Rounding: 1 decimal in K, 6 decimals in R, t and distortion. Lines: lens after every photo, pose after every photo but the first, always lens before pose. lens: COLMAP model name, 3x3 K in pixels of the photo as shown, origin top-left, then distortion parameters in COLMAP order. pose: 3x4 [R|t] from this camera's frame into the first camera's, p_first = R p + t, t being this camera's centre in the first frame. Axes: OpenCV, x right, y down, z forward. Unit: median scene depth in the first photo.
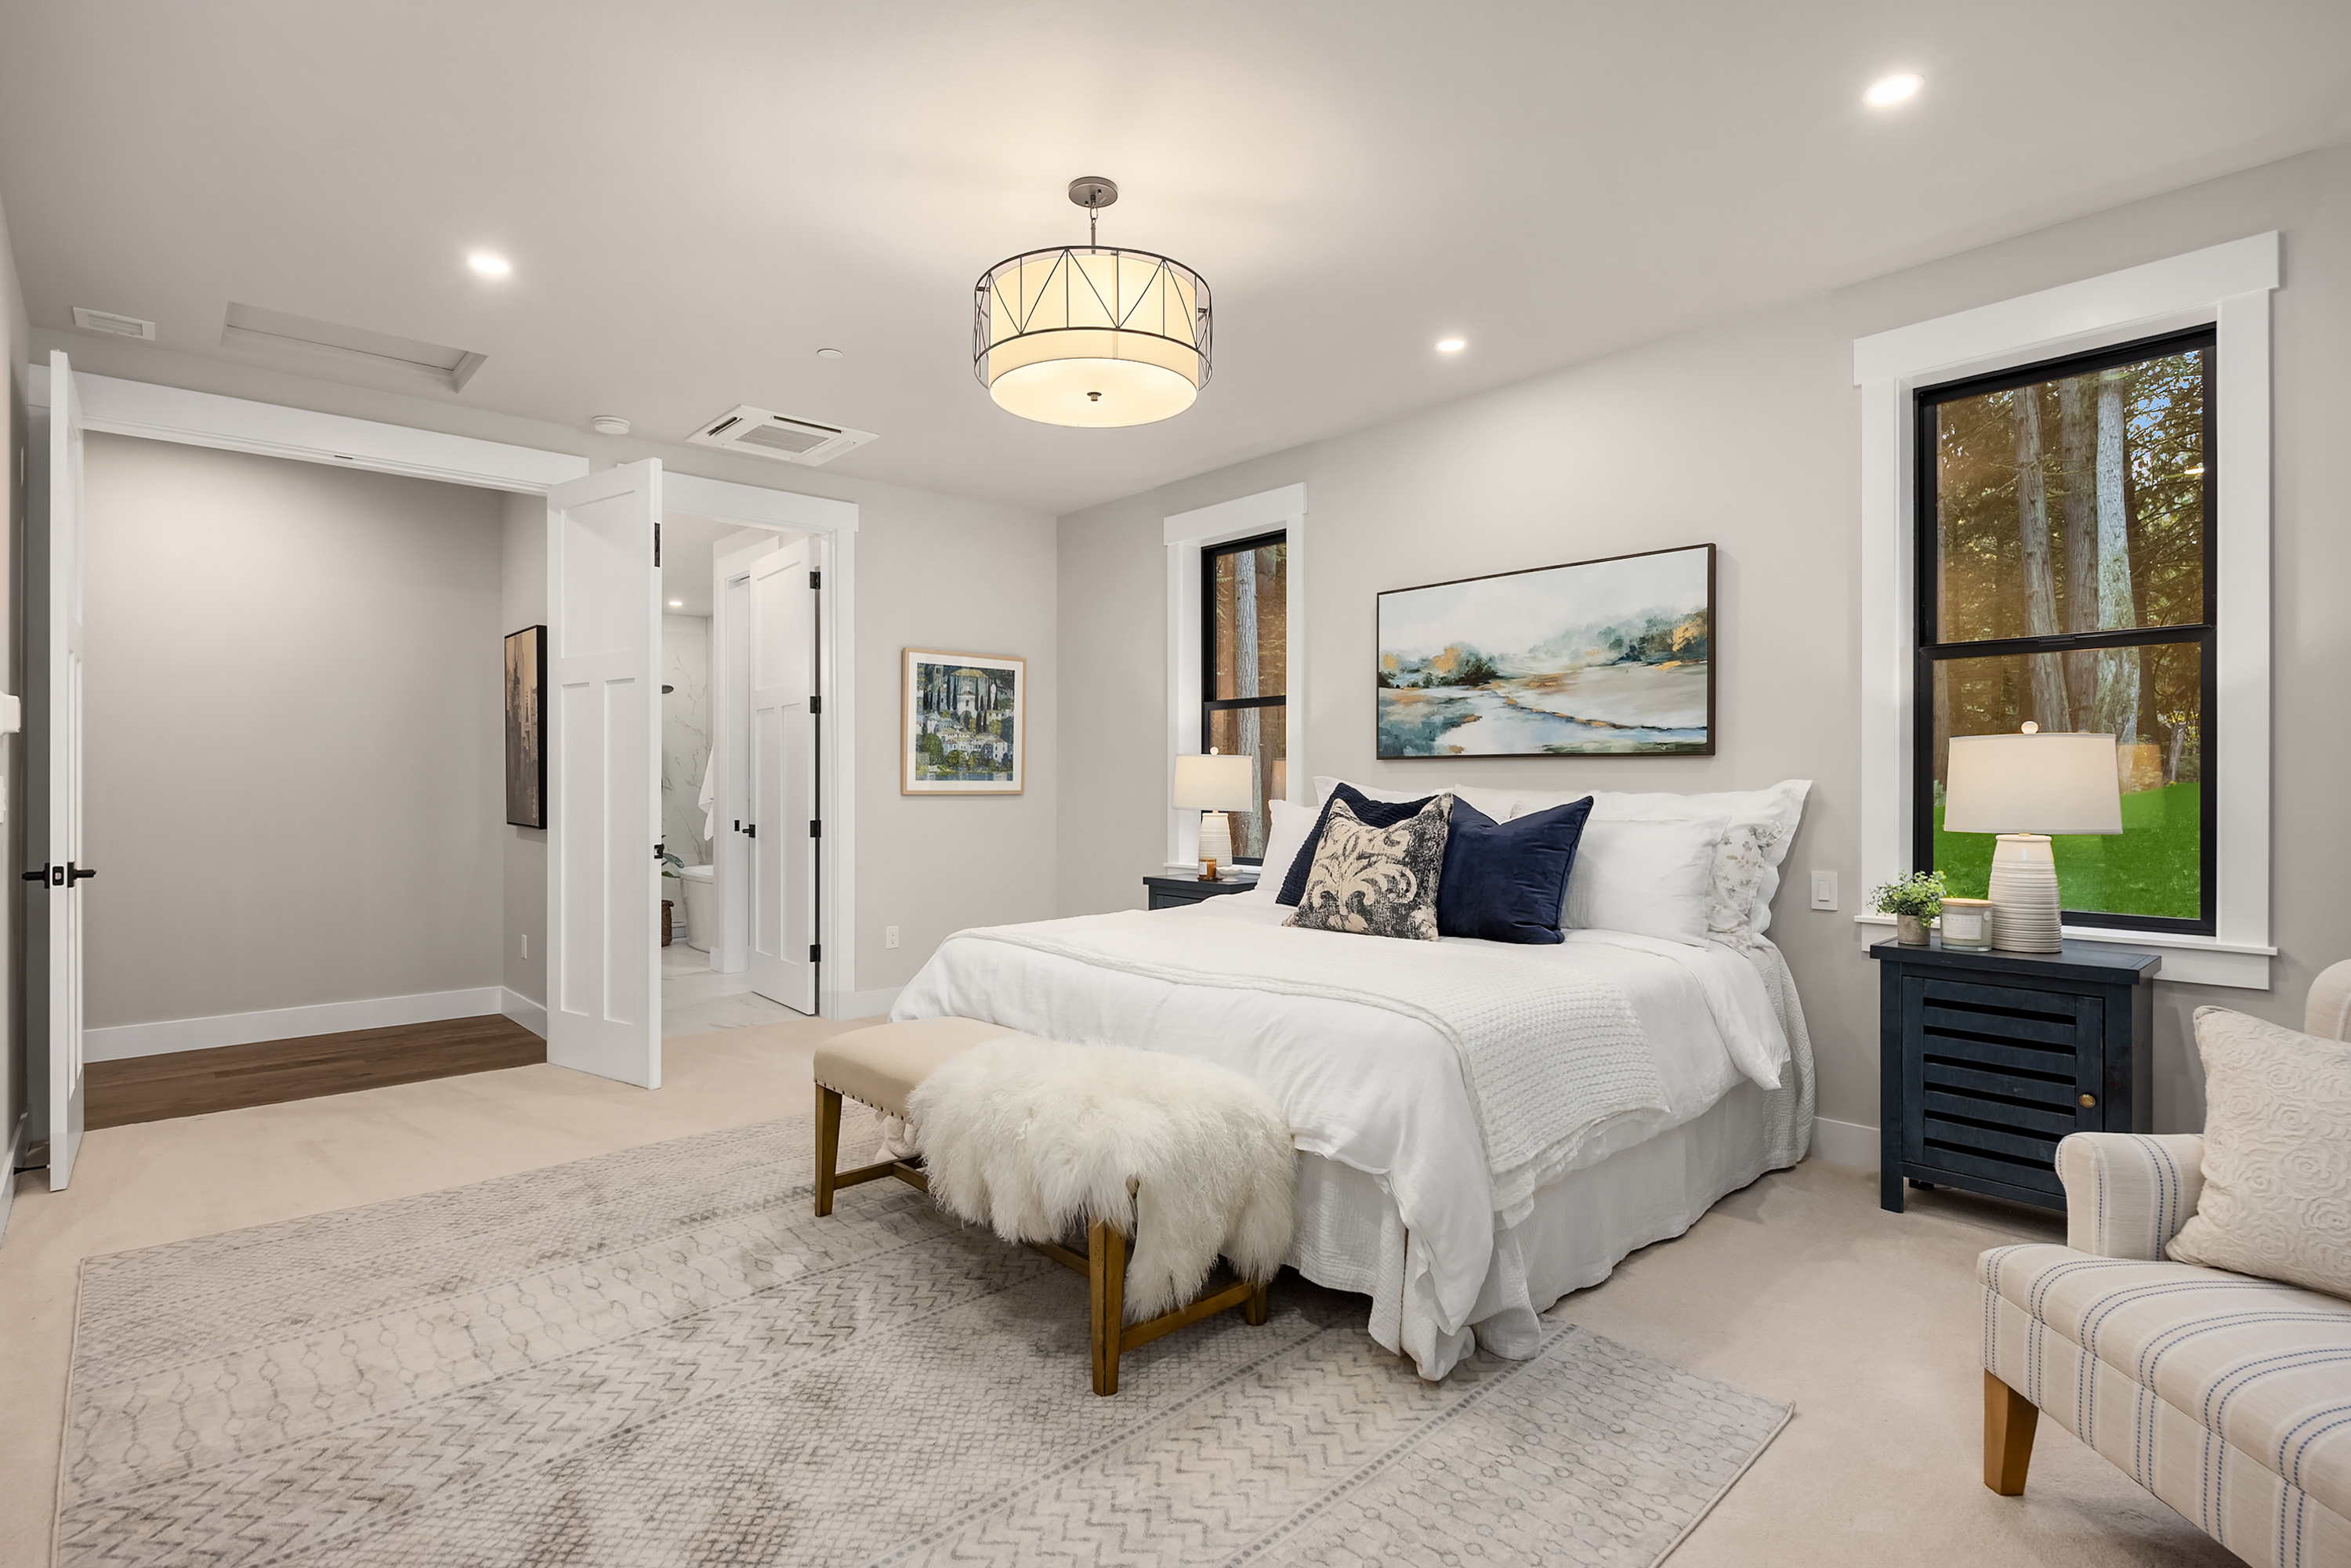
lens RADIAL K [[1185.8, 0, 1175.2], [0, 1185.8, 777.6], [0, 0, 1]] dist [0.011716, 0.000221]
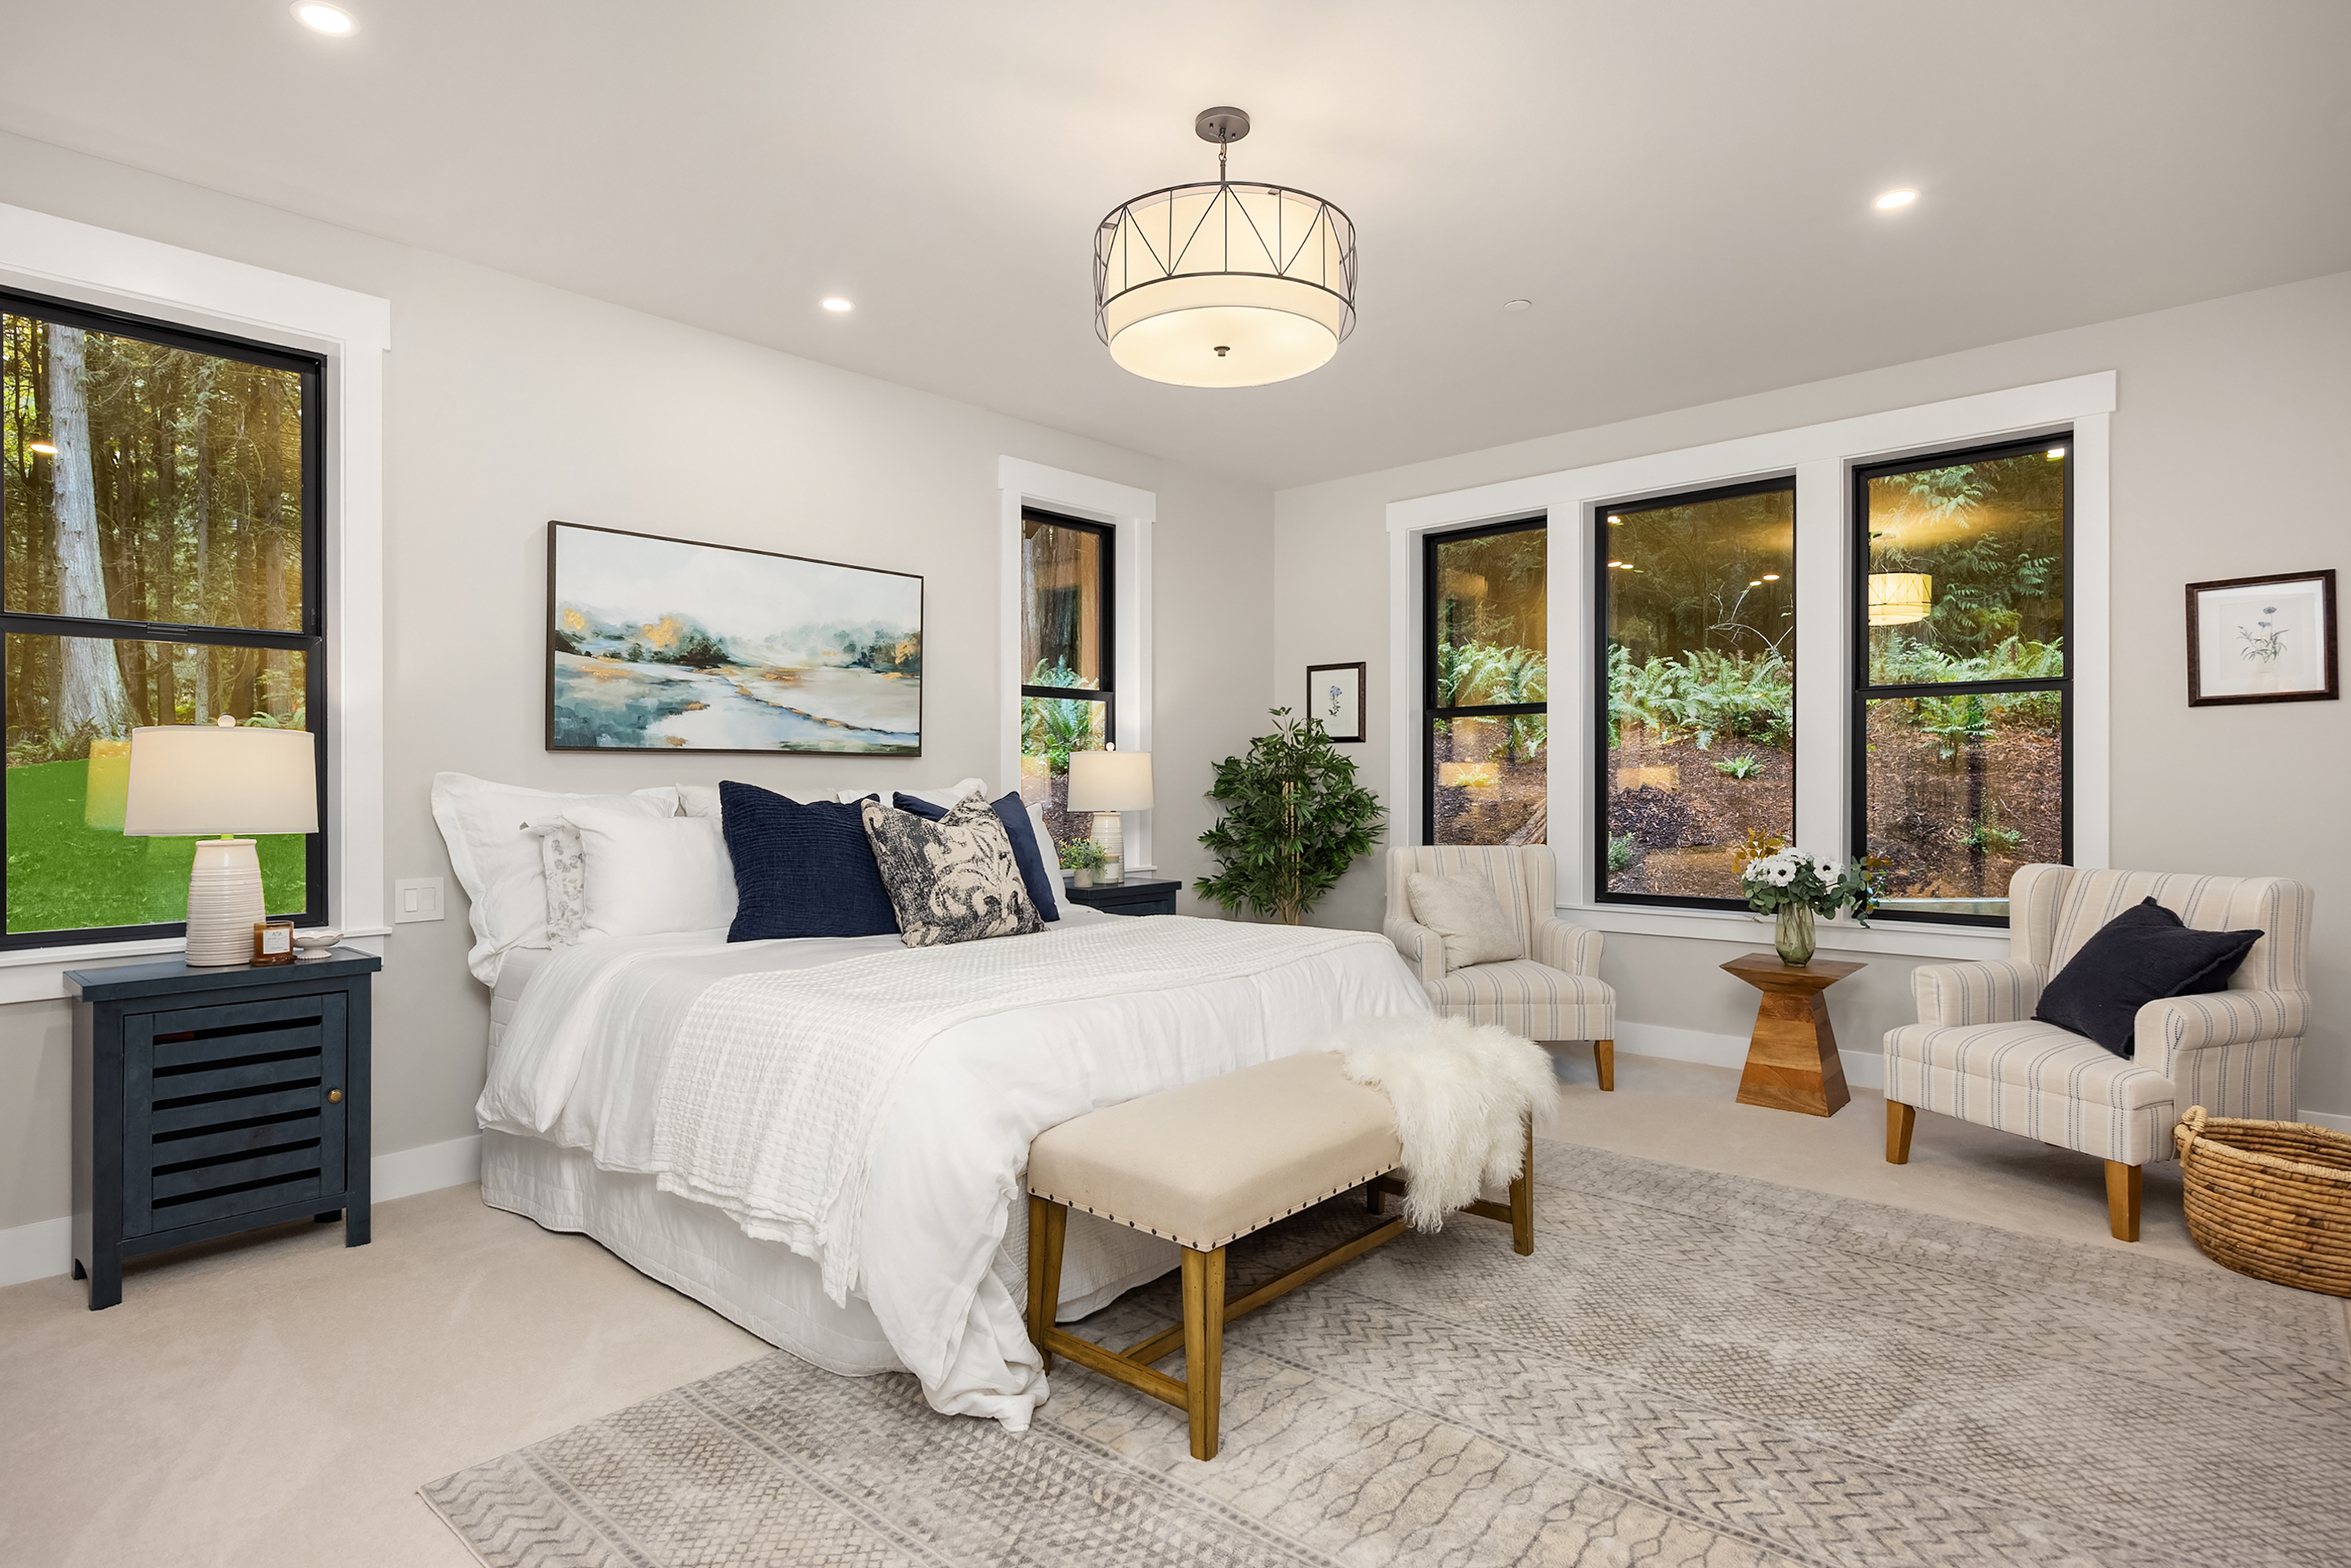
lens RADIAL K [[1241.9, 0, 1174.2], [0, 1241.9, 783.8], [0, 0, 1]] dist [0.003363, 0.000385]
pose [[-0.130706, -0.003006, 0.991417, -0.708133], [-0.000152, 0.999995, 0.003012, 0.003468], [-0.991421, 0.000243, -0.130706, 0.809634]]
